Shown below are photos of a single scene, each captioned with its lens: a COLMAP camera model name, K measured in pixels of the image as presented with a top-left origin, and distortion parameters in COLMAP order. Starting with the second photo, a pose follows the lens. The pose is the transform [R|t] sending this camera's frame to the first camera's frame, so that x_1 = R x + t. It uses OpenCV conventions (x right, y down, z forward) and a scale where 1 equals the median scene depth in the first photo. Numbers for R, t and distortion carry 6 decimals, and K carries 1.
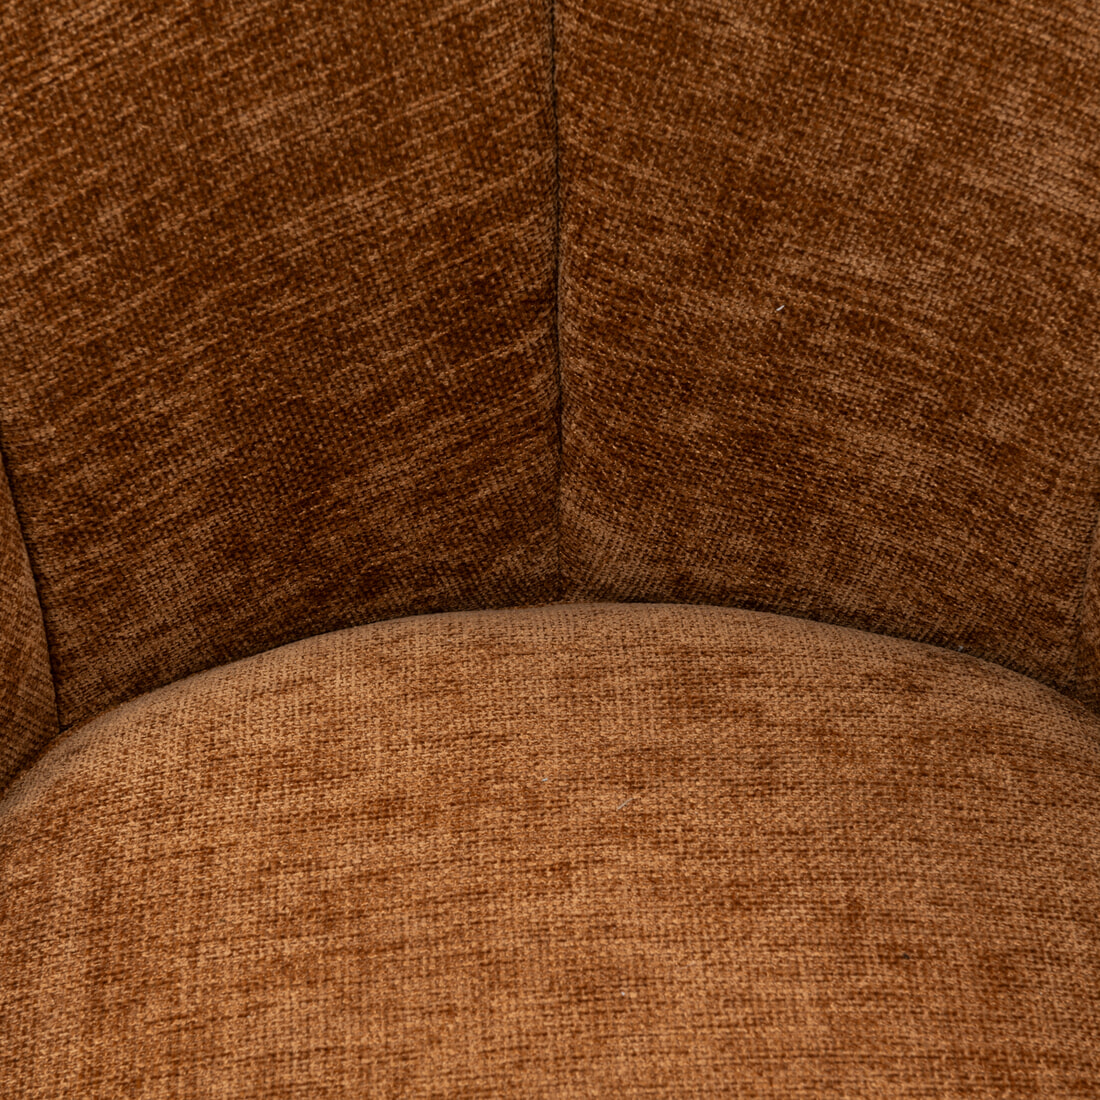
lens RADIAL K [[3167.7, 0, 550.0], [0, 3167.7, 550.0], [0, 0, 1]] dist [-0.054677, 0.583094]
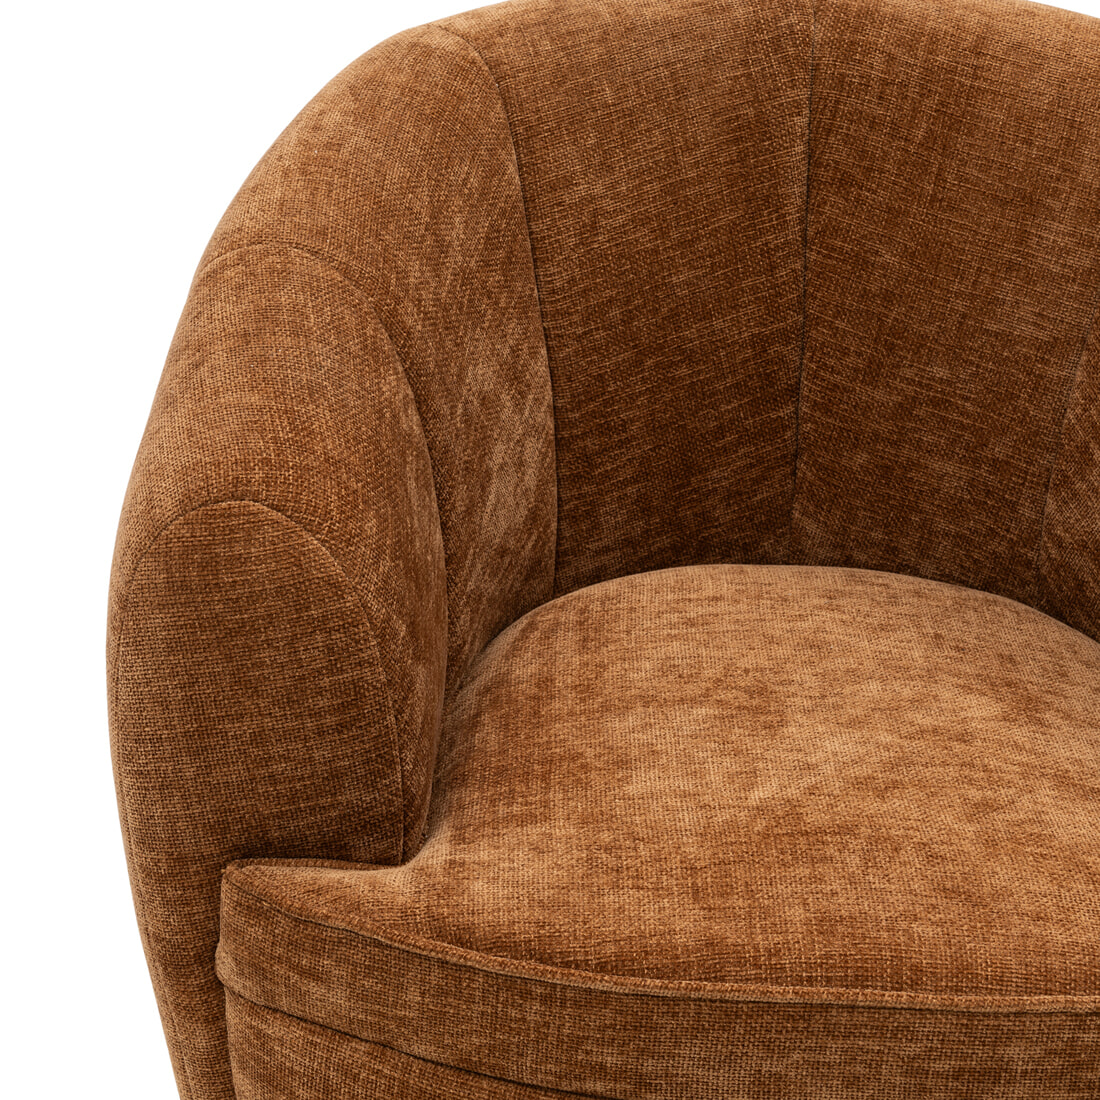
lens RADIAL K [[2126.7, 0, 550.0], [0, 2126.7, 550.0], [0, 0, 1]] dist [-0.002589, -0.013246]
pose [[0.997743, 0.047577, -0.047379, -0.099017], [-0.062771, 0.911438, -0.406621, 0.655503], [0.023837, 0.408678, 0.912367, -0.334988]]
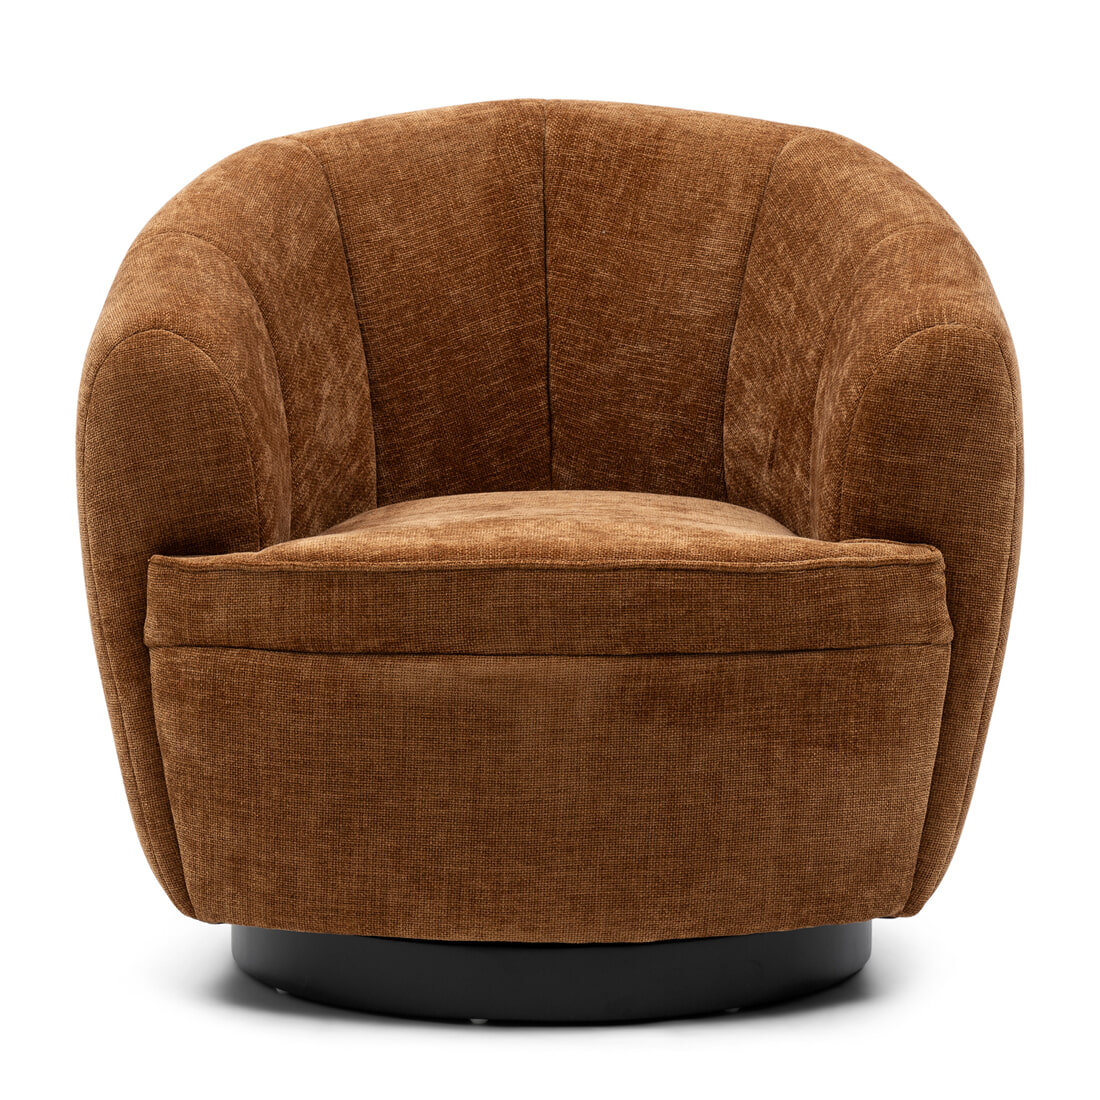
lens RADIAL K [[3951.0, 0, 550.0], [0, 3951.0, 550.0], [0, 0, 1]] dist [-0.083096, 1.362934]
pose [[0.996993, -0.018645, -0.075220, 0.298835], [-0.035766, 0.750366, -0.660054, 2.665801], [0.068749, 0.660759, 0.747443, -1.824310]]
